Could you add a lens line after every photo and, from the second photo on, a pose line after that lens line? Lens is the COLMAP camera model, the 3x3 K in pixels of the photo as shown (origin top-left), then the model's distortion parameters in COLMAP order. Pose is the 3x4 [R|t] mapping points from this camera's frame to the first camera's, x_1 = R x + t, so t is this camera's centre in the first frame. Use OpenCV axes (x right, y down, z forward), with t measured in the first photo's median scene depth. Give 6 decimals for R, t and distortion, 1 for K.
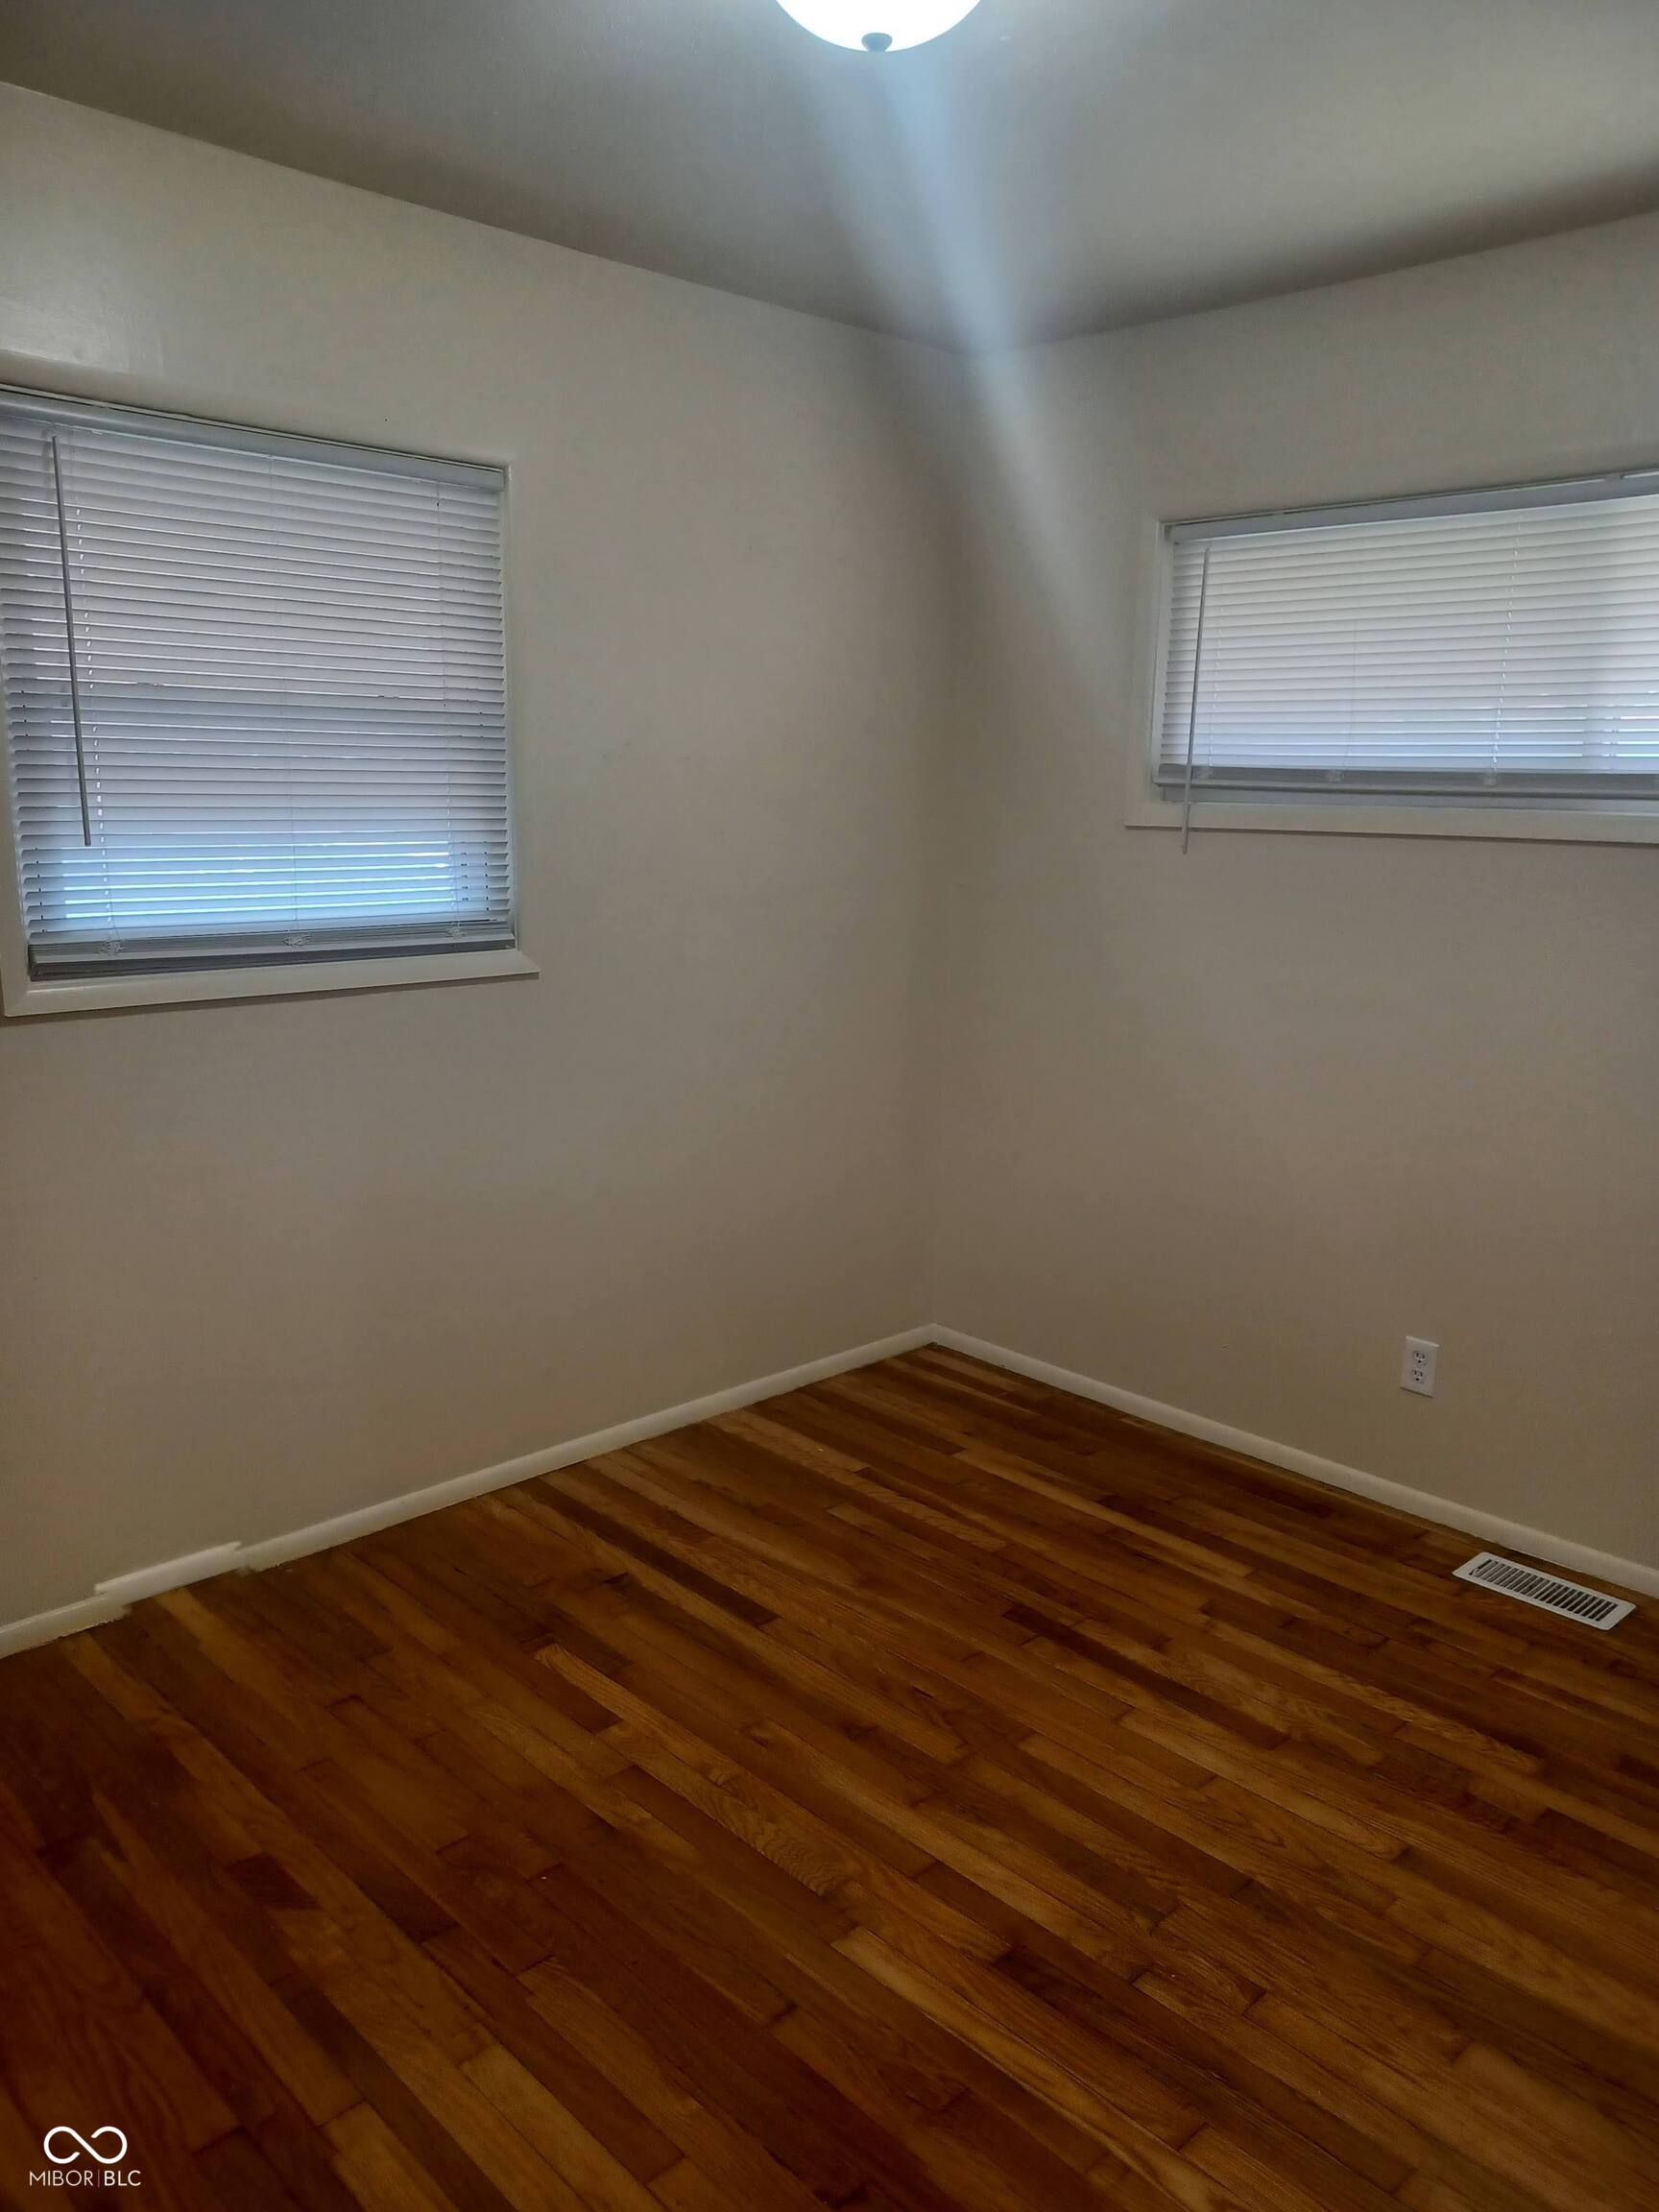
lens RADIAL K [[1630.0, 0, 814.0], [0, 1630.0, 1106.5], [0, 0, 1]] dist [0.068522, 0.000472]
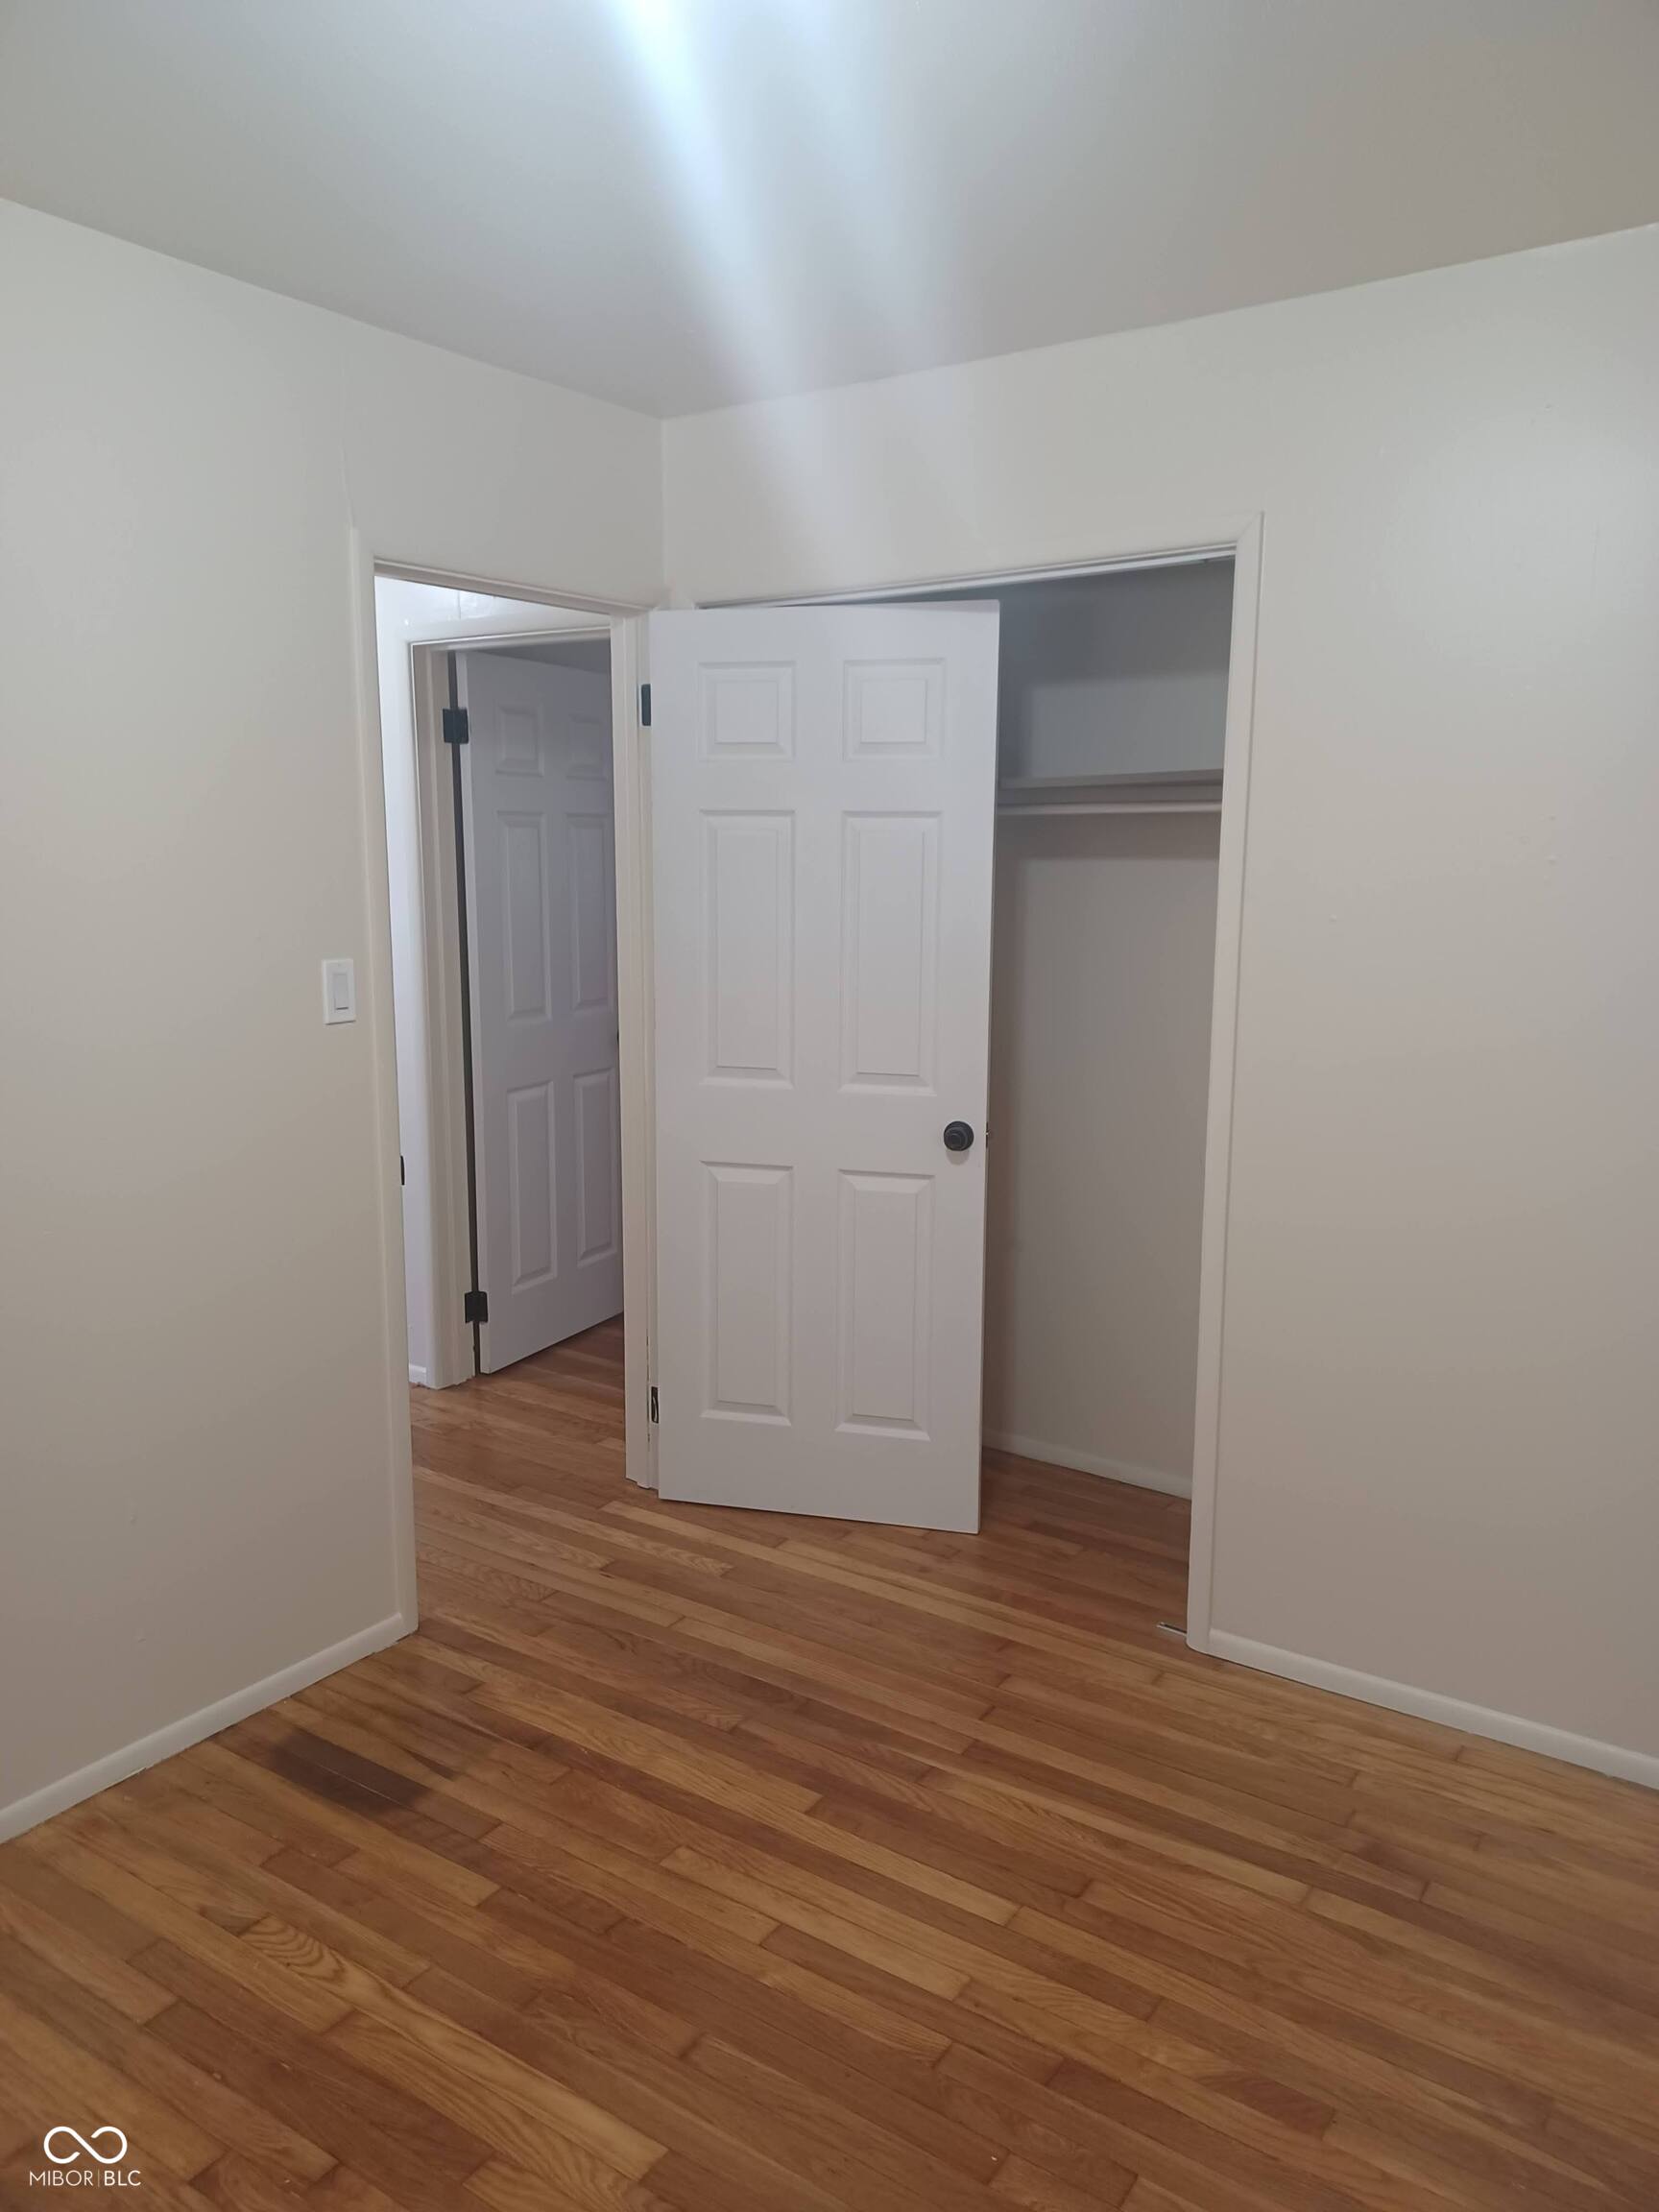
lens RADIAL K [[1630.0, 0, 814.0], [0, 1630.0, 1106.5], [0, 0, 1]] dist [0.068522, 0.000472]
pose [[-0.980546, -0.008766, -0.196093, 0.126998], [-0.084202, 0.921201, 0.379866, -0.415291], [0.177311, 0.388987, -0.904019, 1.756344]]
